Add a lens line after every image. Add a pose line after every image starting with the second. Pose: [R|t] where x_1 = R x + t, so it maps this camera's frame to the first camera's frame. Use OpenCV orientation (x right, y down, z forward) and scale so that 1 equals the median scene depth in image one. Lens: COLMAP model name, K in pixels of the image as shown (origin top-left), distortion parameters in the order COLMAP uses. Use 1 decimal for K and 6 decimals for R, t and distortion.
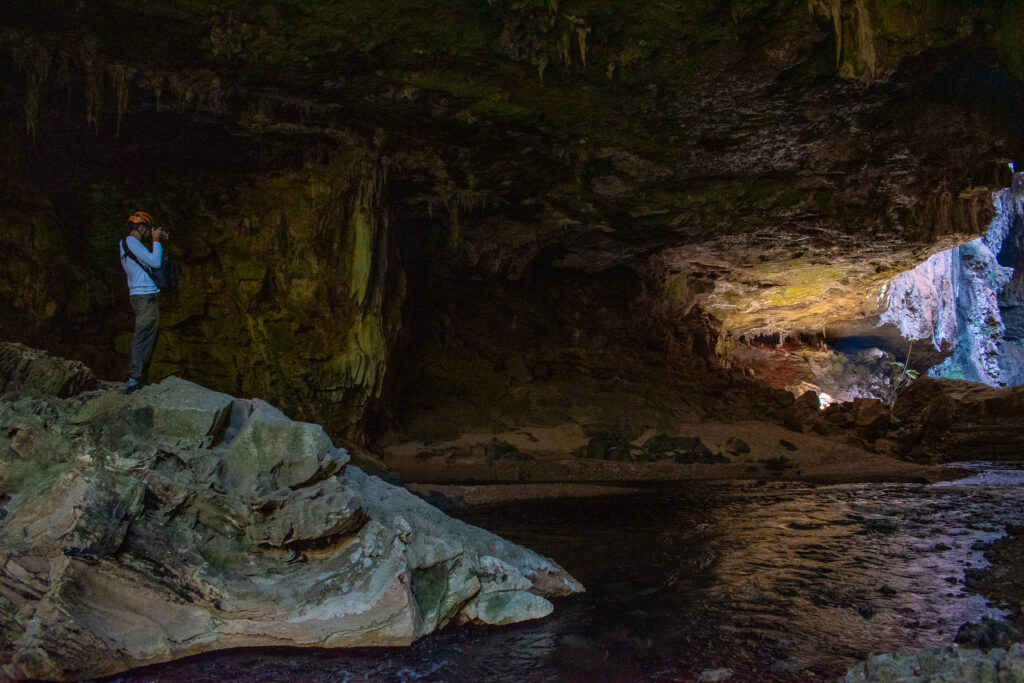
lens RADIAL K [[803.7, 0, 511.1], [0, 803.7, 341.5], [0, 0, 1]] dist [-0.077357, -0.004120]
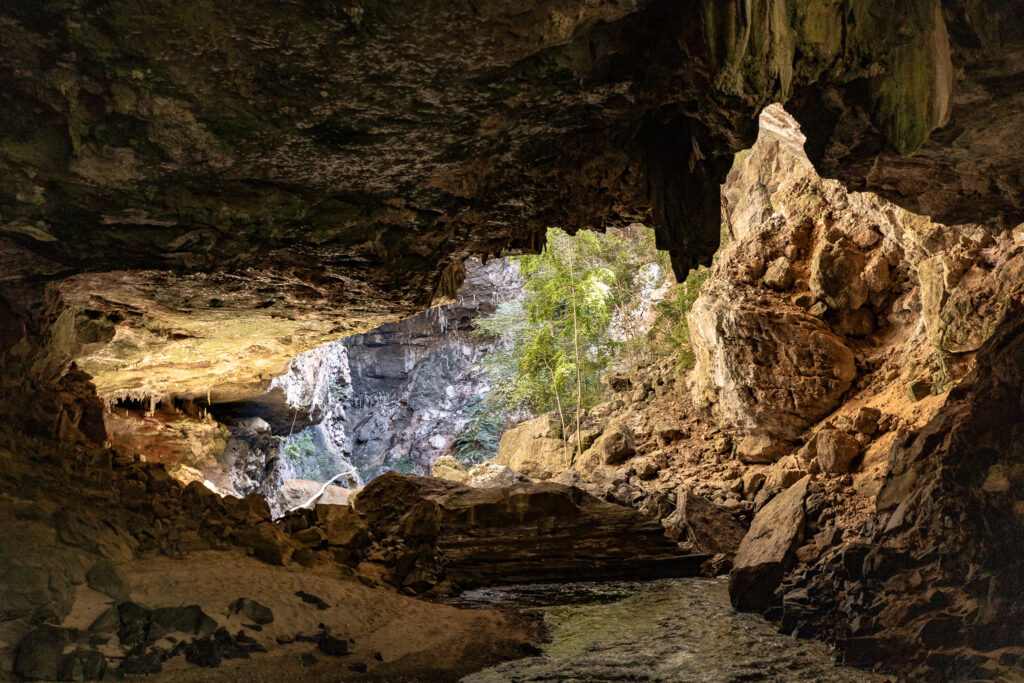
lens RADIAL K [[987.1, 0, 512.1], [0, 987.1, 344.8], [0, 0, 1]] dist [-0.016996, 0.000000]
pose [[0.706565, 0.075510, 0.703608, -0.084581], [-0.047185, 0.997105, -0.059624, -0.026953], [-0.706073, 0.008928, 0.708083, 0.196912]]
